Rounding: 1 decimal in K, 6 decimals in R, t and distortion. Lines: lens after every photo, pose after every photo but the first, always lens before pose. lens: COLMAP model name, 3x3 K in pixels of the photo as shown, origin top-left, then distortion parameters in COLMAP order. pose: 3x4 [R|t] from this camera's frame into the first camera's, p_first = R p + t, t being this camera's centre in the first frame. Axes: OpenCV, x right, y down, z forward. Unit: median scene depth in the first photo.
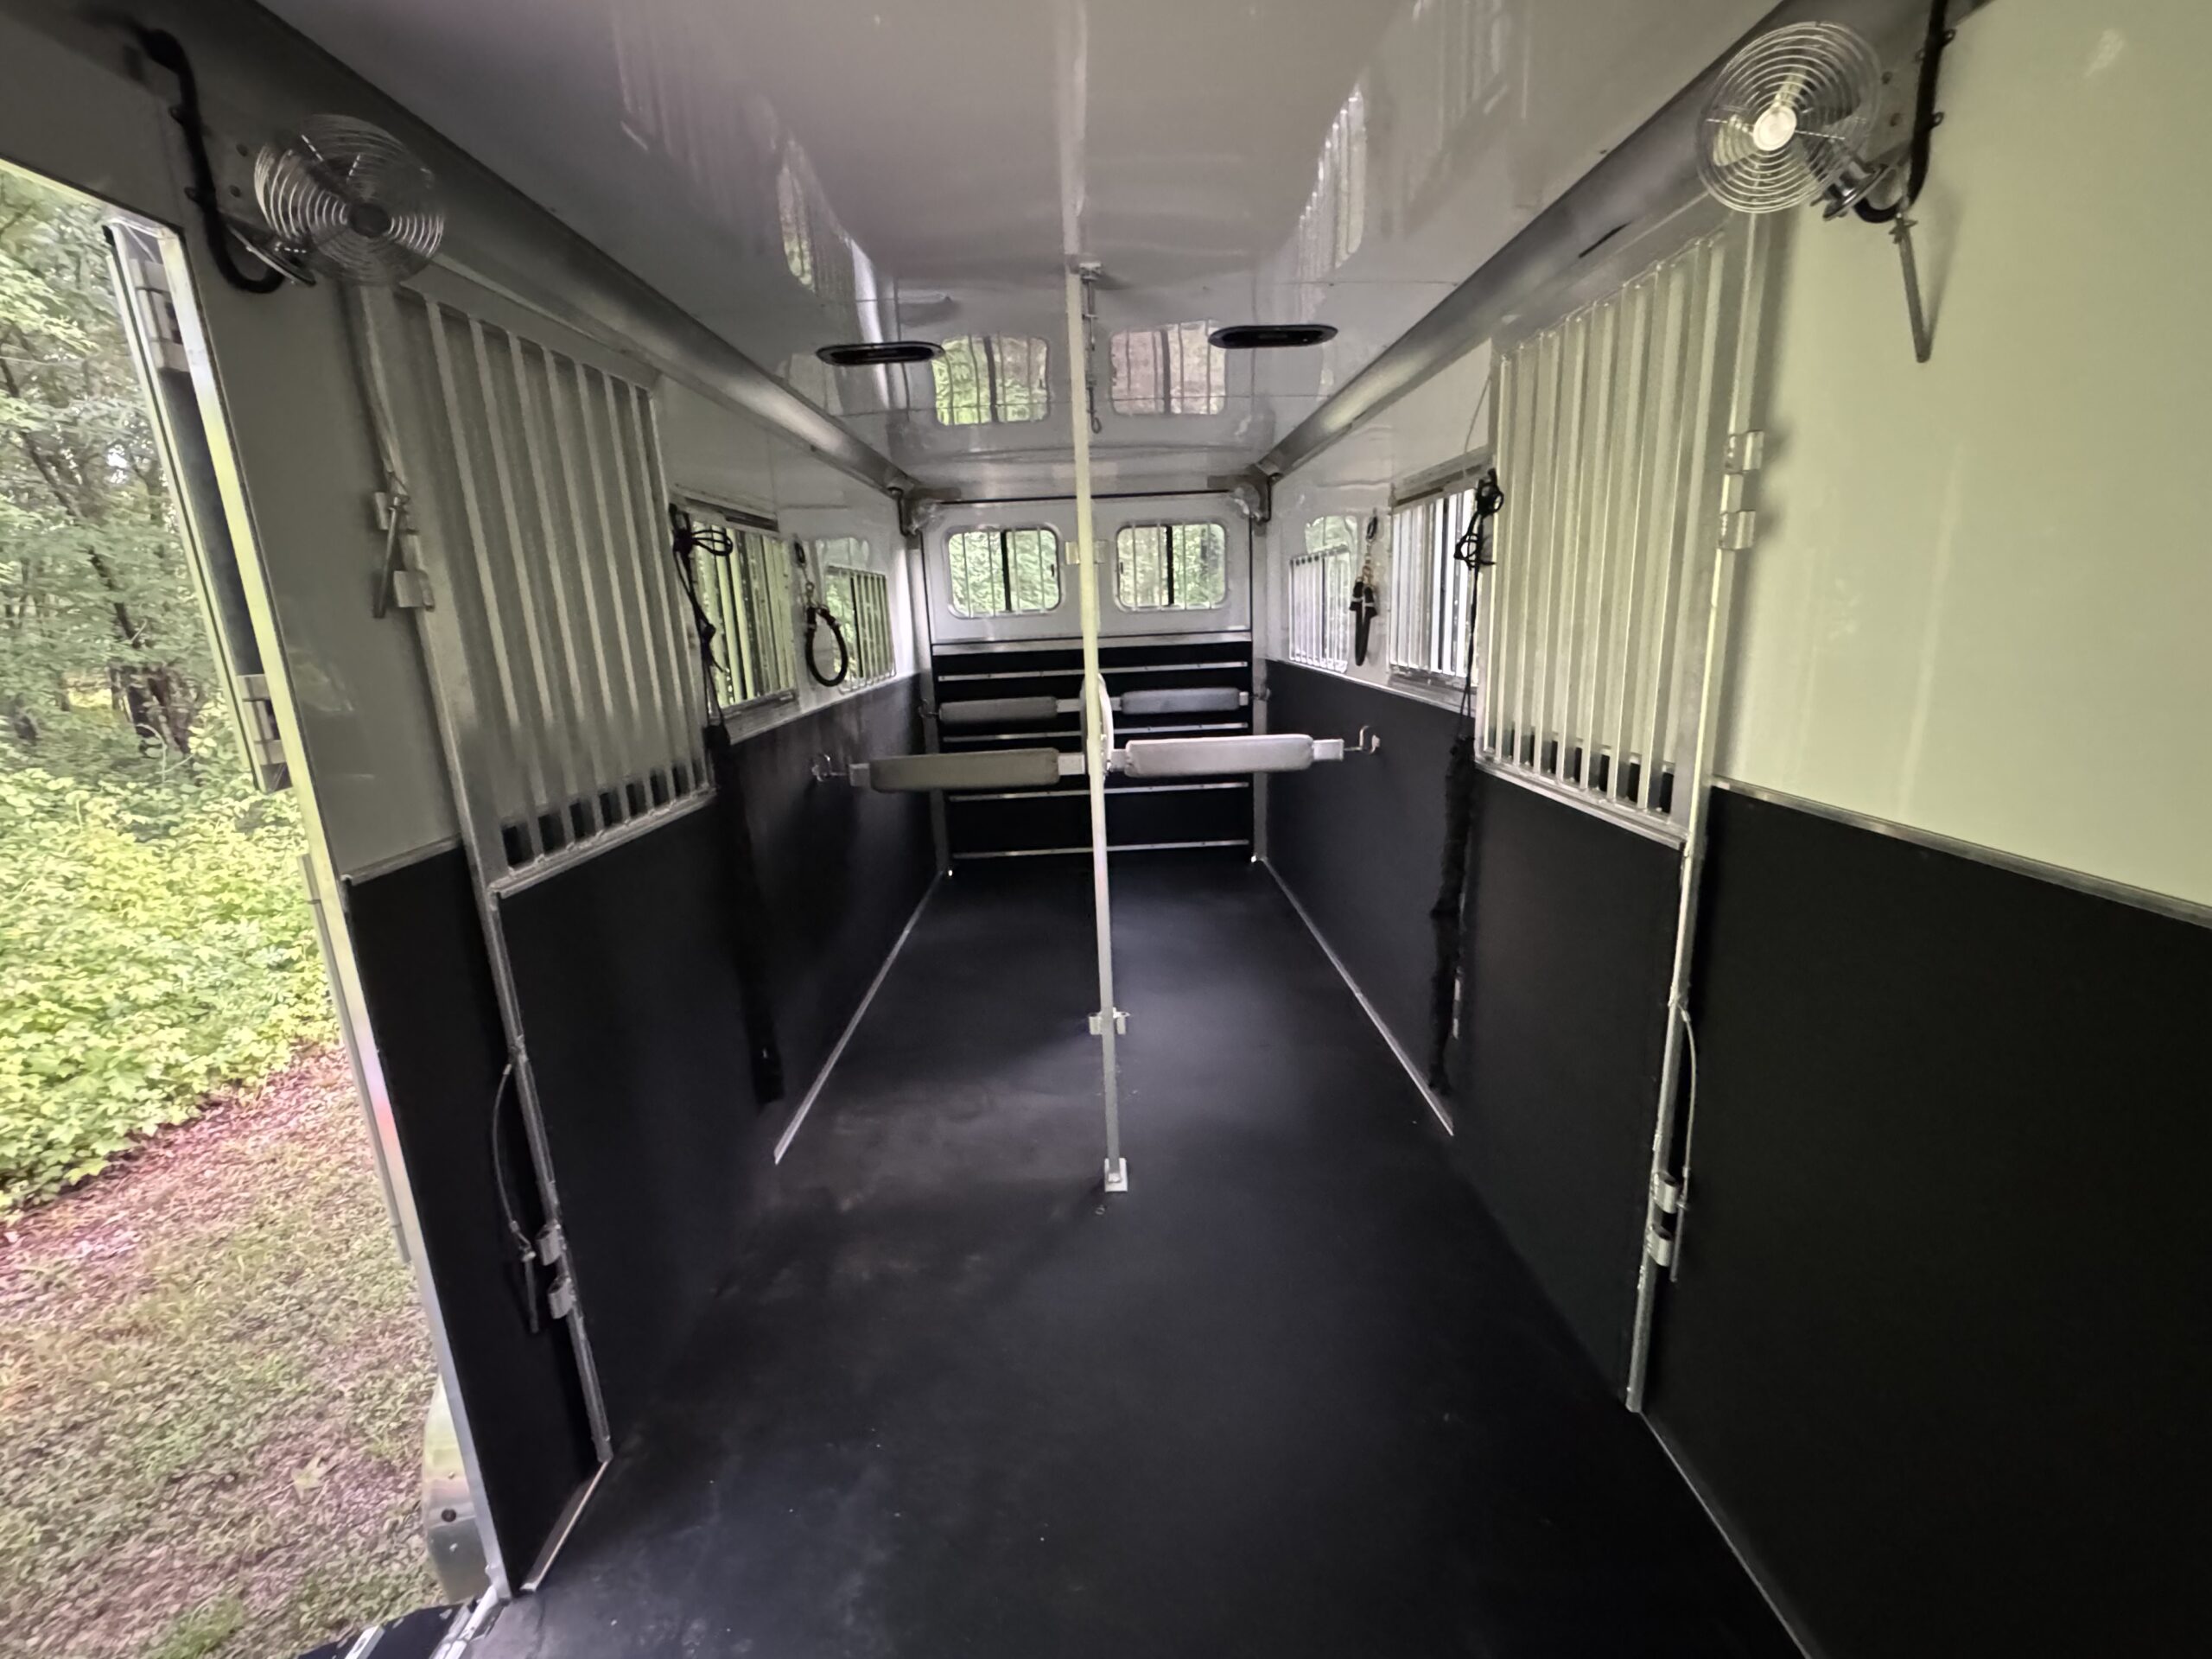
lens RADIAL K [[866.1, 0, 1108.7], [0, 866.1, 810.6], [0, 0, 1]] dist [0.007288, -0.000495]
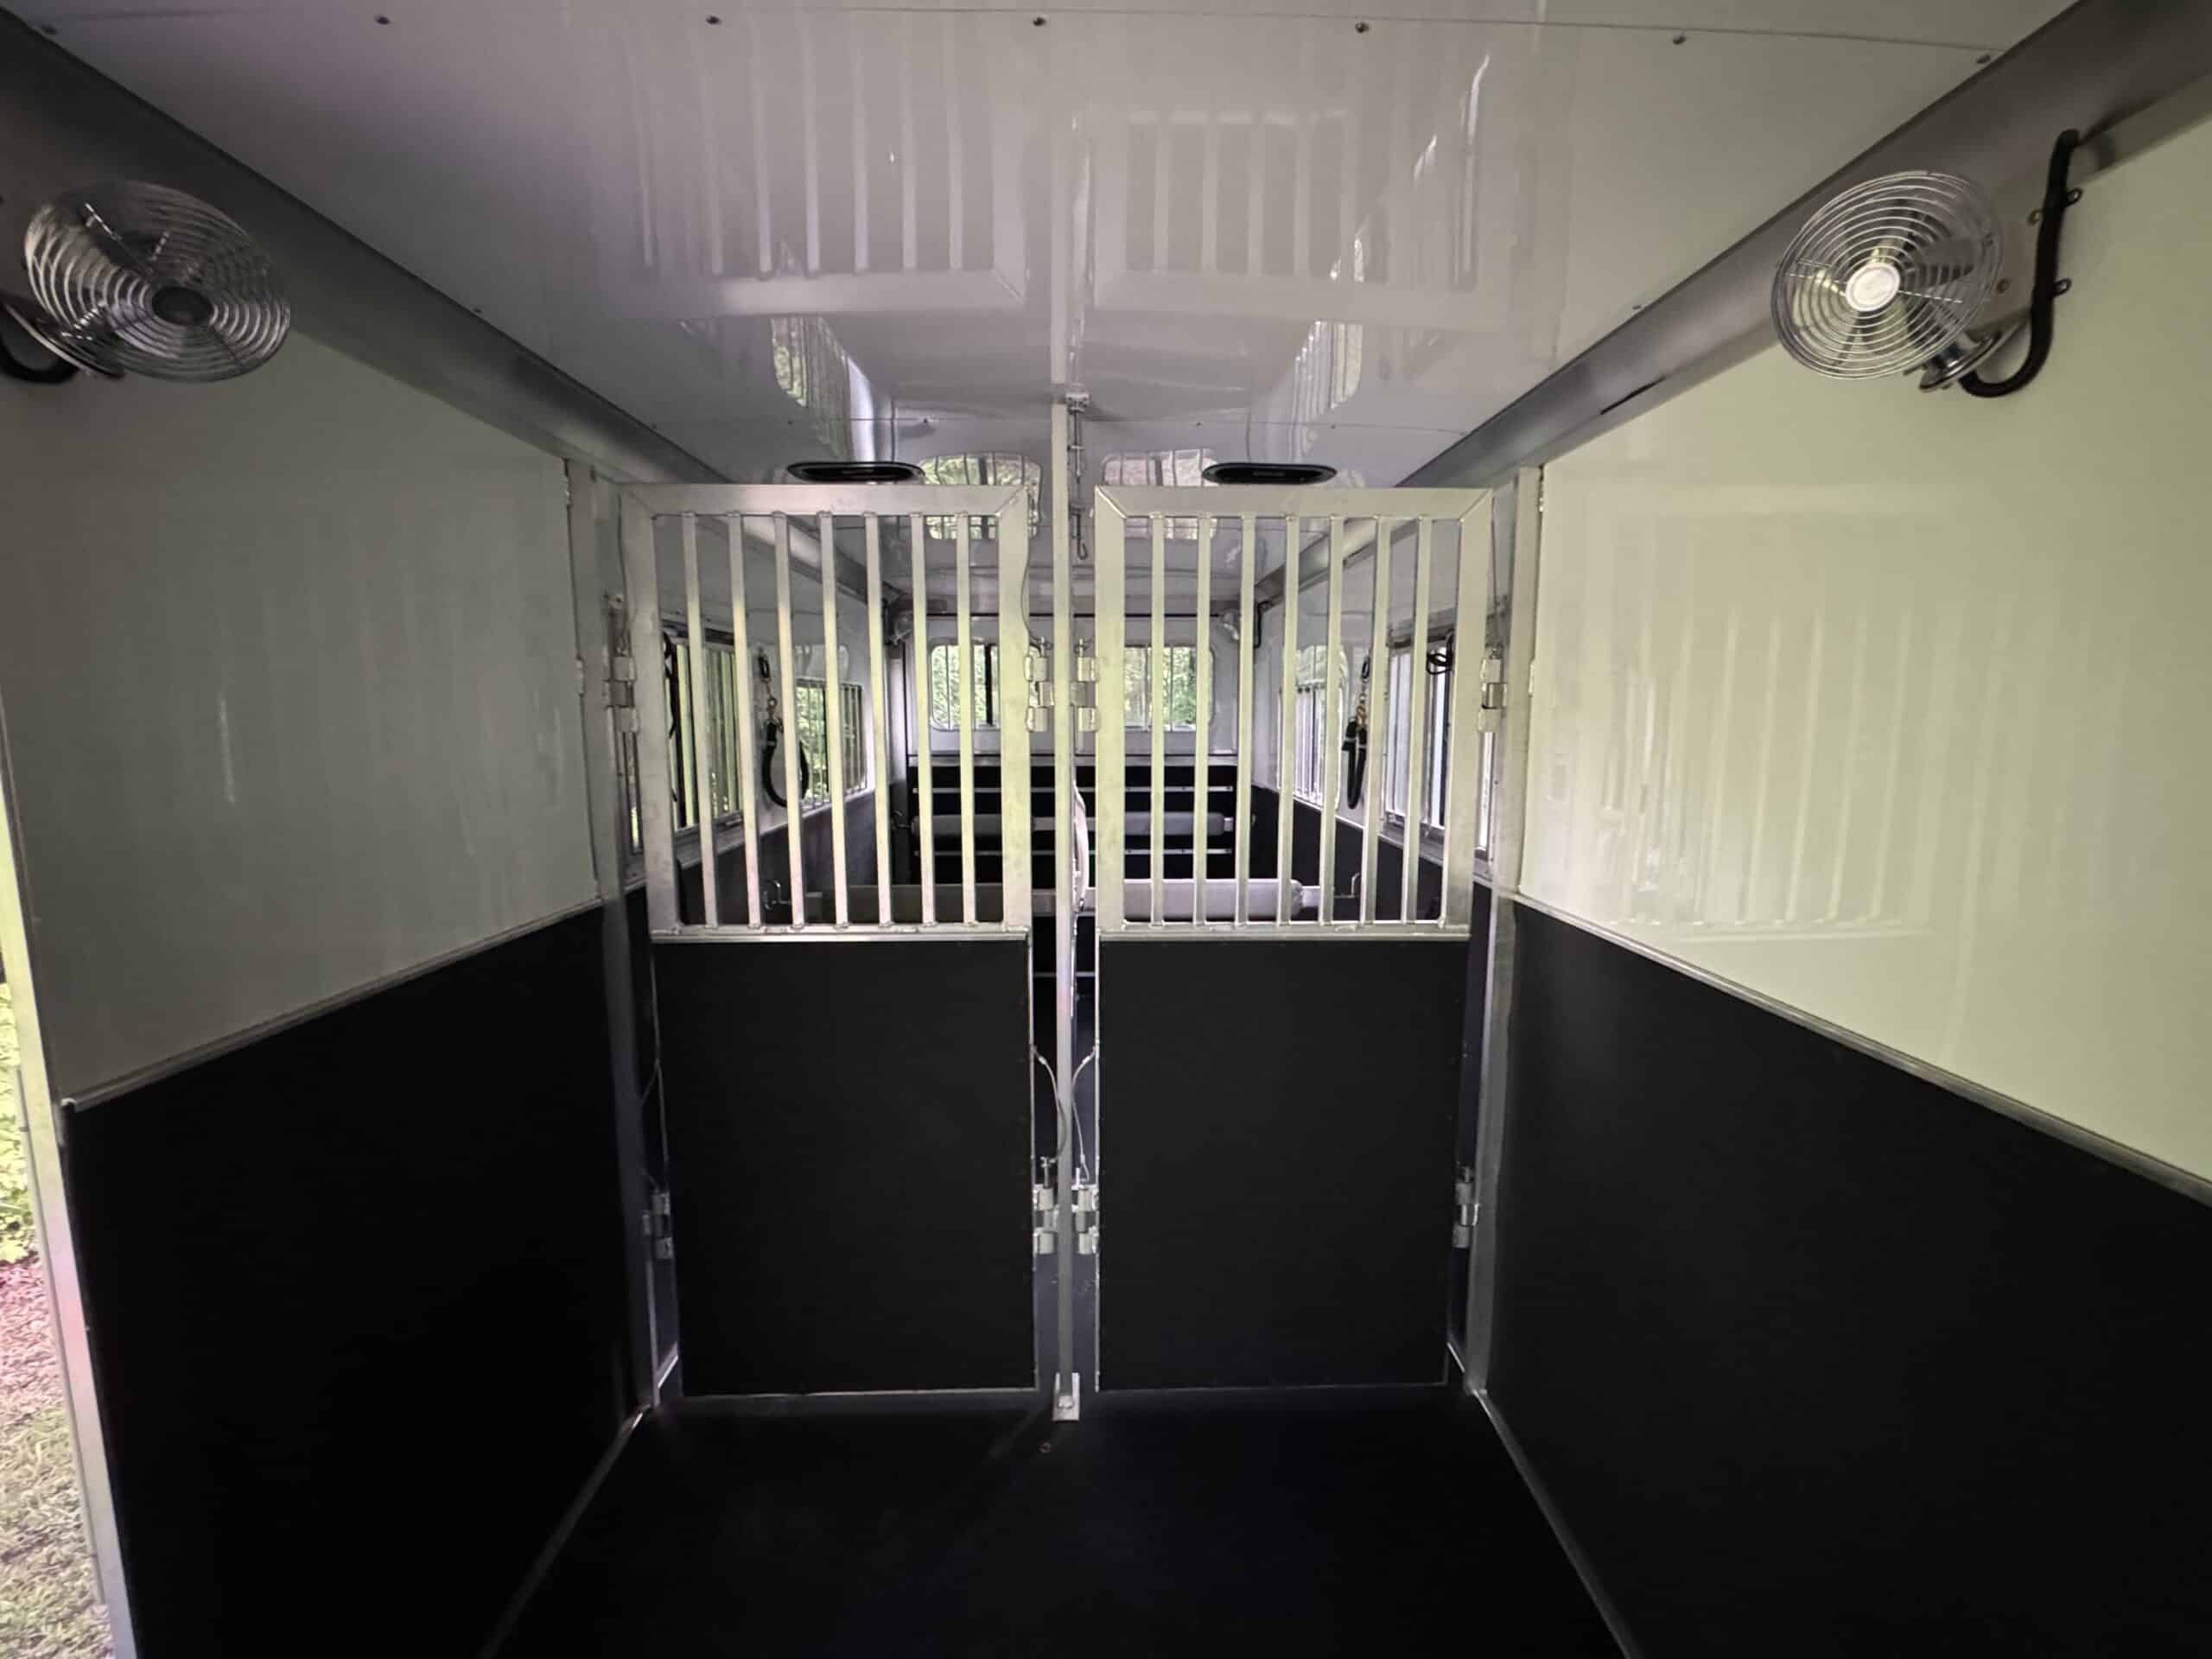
lens RADIAL K [[870.4, 0, 1106.0], [0, 870.4, 829.5], [0, 0, 1]] dist [0.007575, 0.000807]
pose [[0.999069, 0.040086, 0.015949, 0.010681], [-0.038386, 0.994691, -0.095484, -0.059167], [-0.019692, 0.094782, 0.995303, 0.085739]]
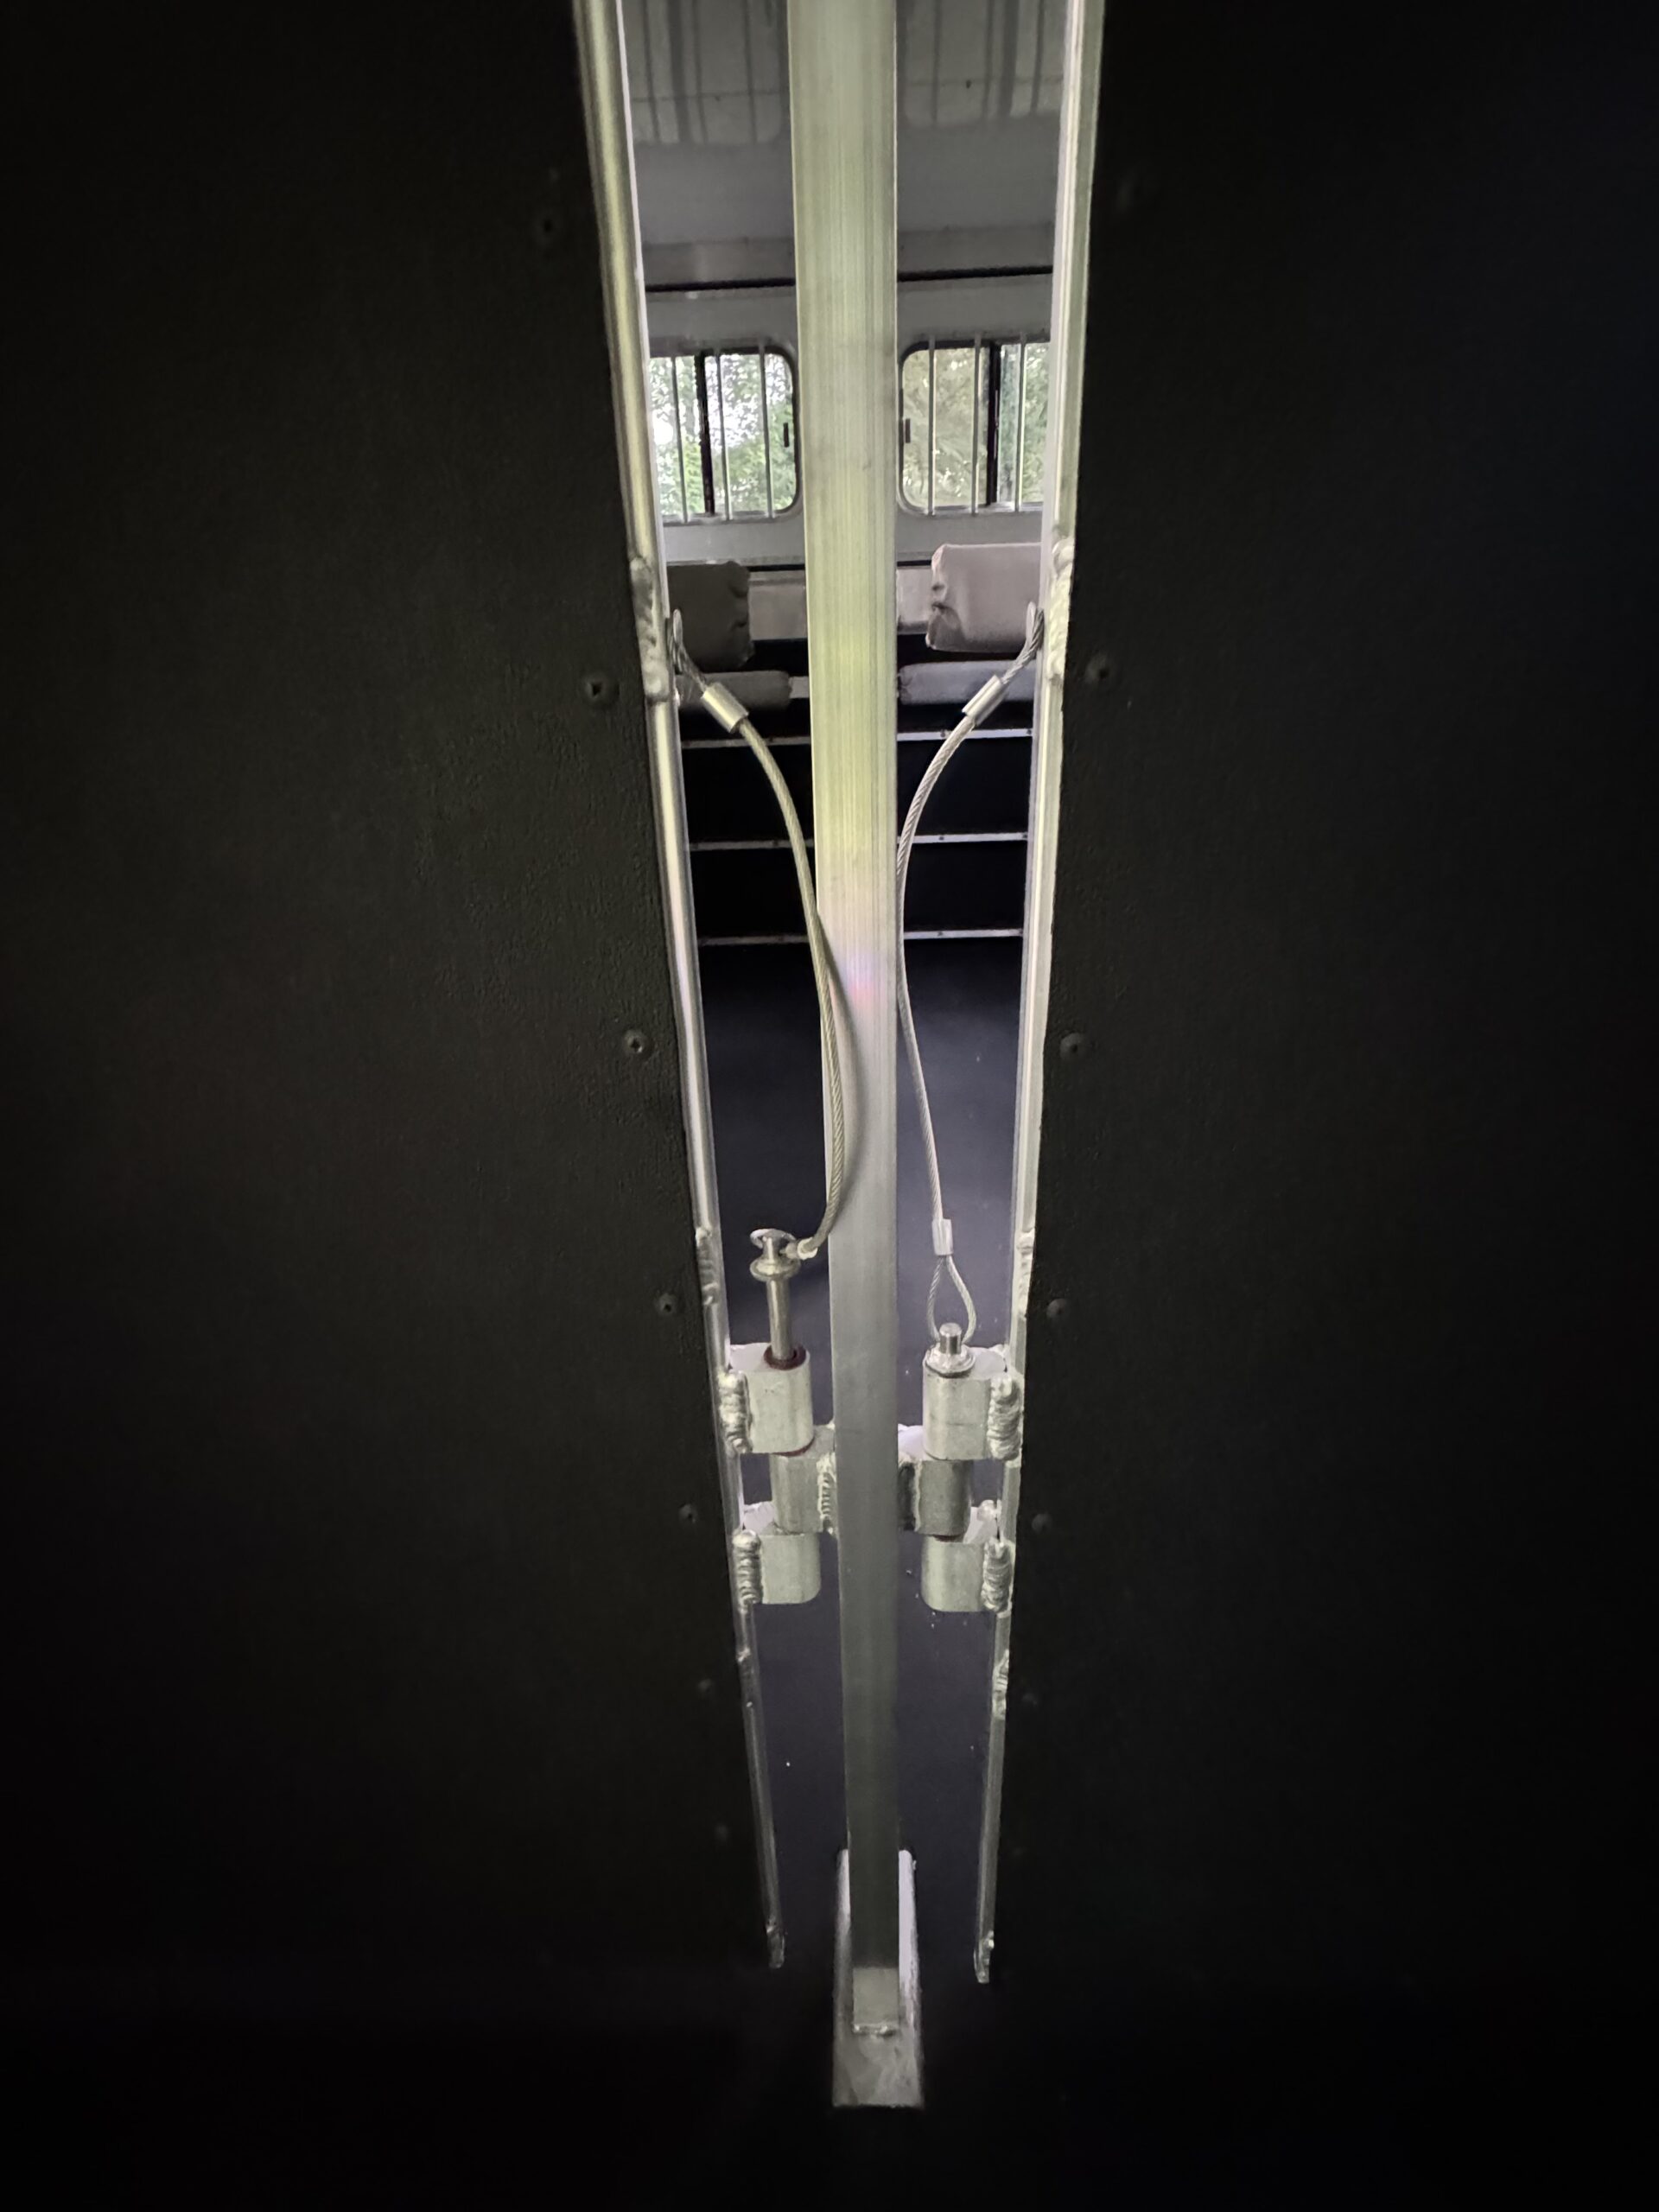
lens RADIAL K [[883.2, 0, 829.5], [0, 883.2, 1106.0], [0, 0, 1]] dist [-0.005235, 0.000423]
pose [[0.998878, 0.029671, -0.036898, -0.003258], [-0.022583, 0.983498, 0.179503, 0.115023], [0.041615, -0.178468, 0.983065, 0.763646]]
